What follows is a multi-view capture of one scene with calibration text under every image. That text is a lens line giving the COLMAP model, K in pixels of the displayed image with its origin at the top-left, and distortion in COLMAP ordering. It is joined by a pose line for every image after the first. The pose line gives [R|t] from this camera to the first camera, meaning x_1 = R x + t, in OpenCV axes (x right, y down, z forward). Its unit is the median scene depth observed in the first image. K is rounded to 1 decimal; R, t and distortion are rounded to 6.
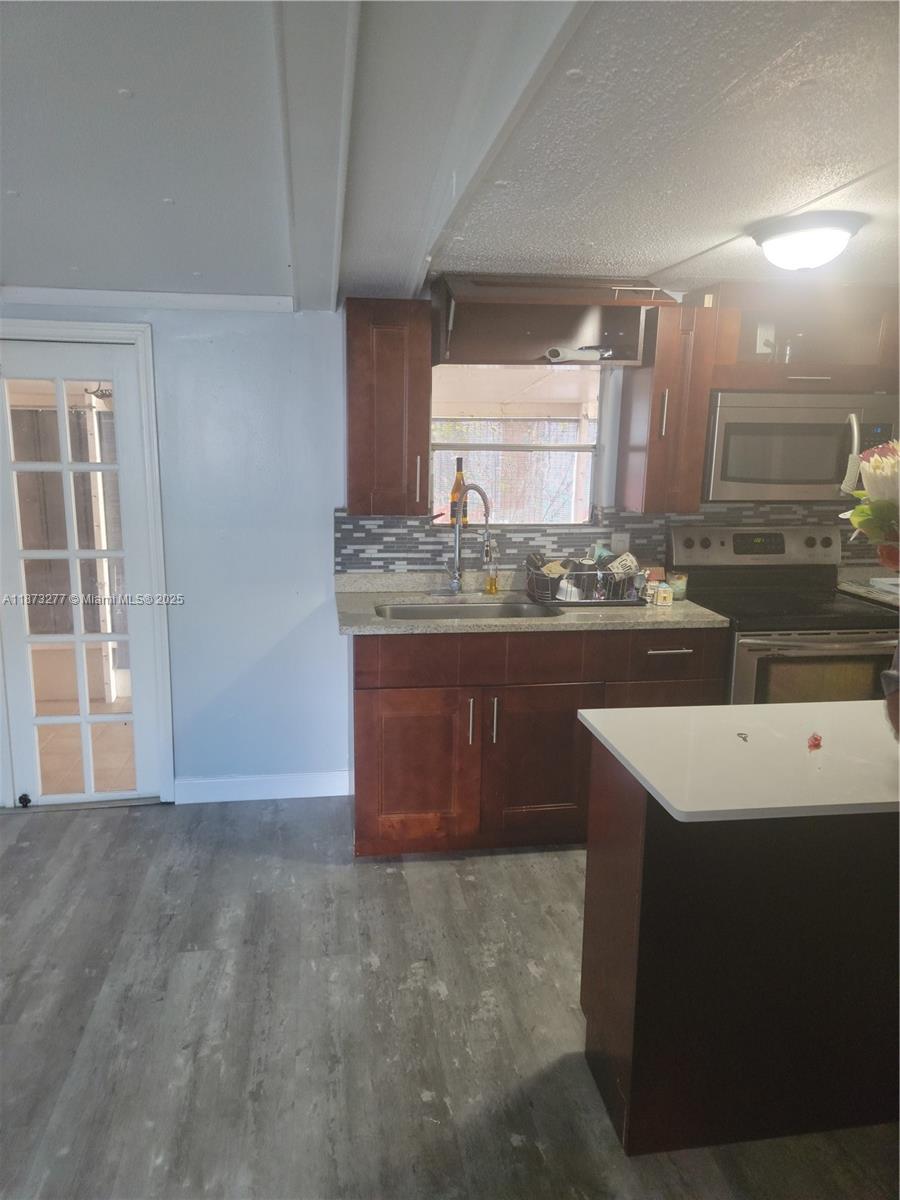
lens RADIAL K [[831.1, 0, 448.9], [0, 831.1, 600.7], [0, 0, 1]] dist [0.051743, -0.029204]
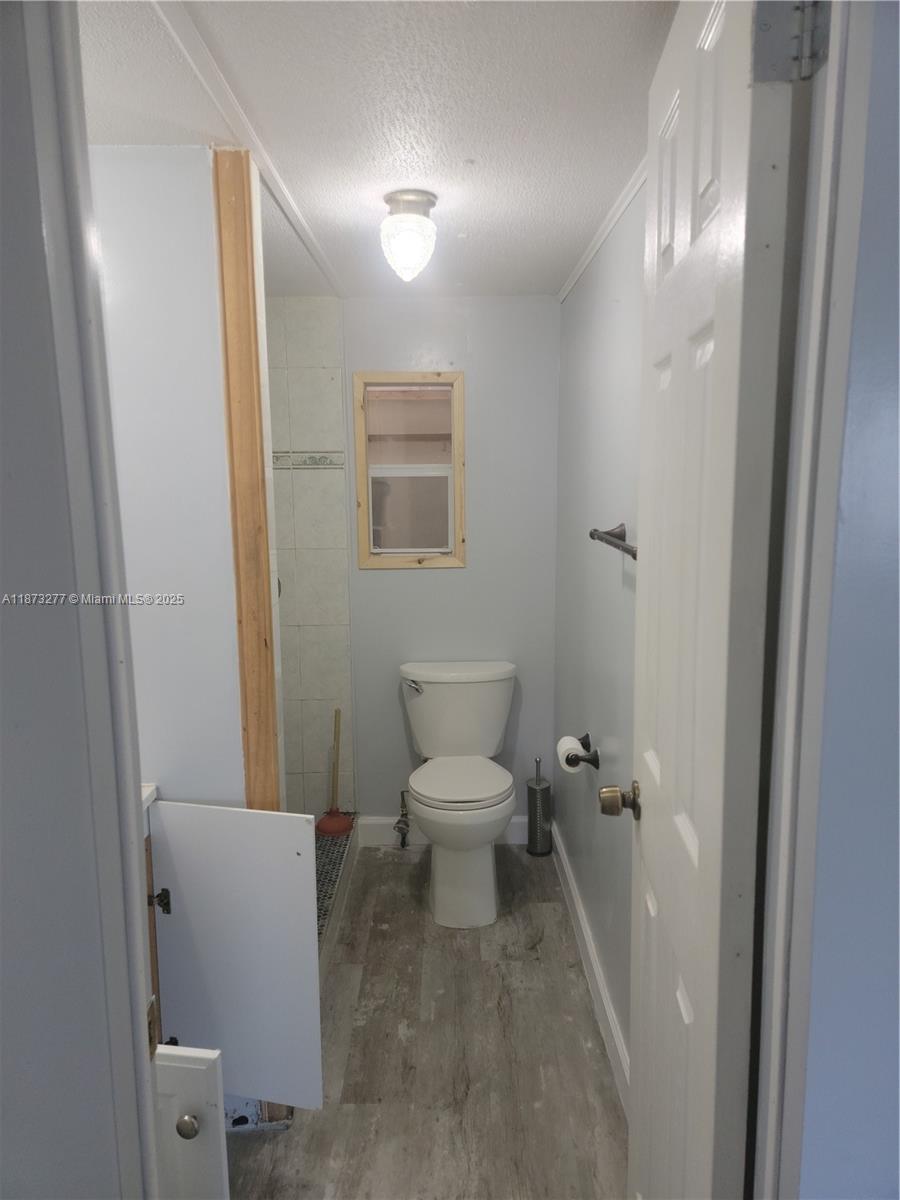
lens RADIAL K [[831.1, 0, 452.2], [0, 831.1, 600.7], [0, 0, 1]] dist [0.051743, -0.029204]
pose [[-0.989444, -0.023516, 0.142993, -0.270225], [0.026392, 0.941000, 0.337377, -0.326983], [-0.142490, 0.337589, -0.930446, 1.745044]]
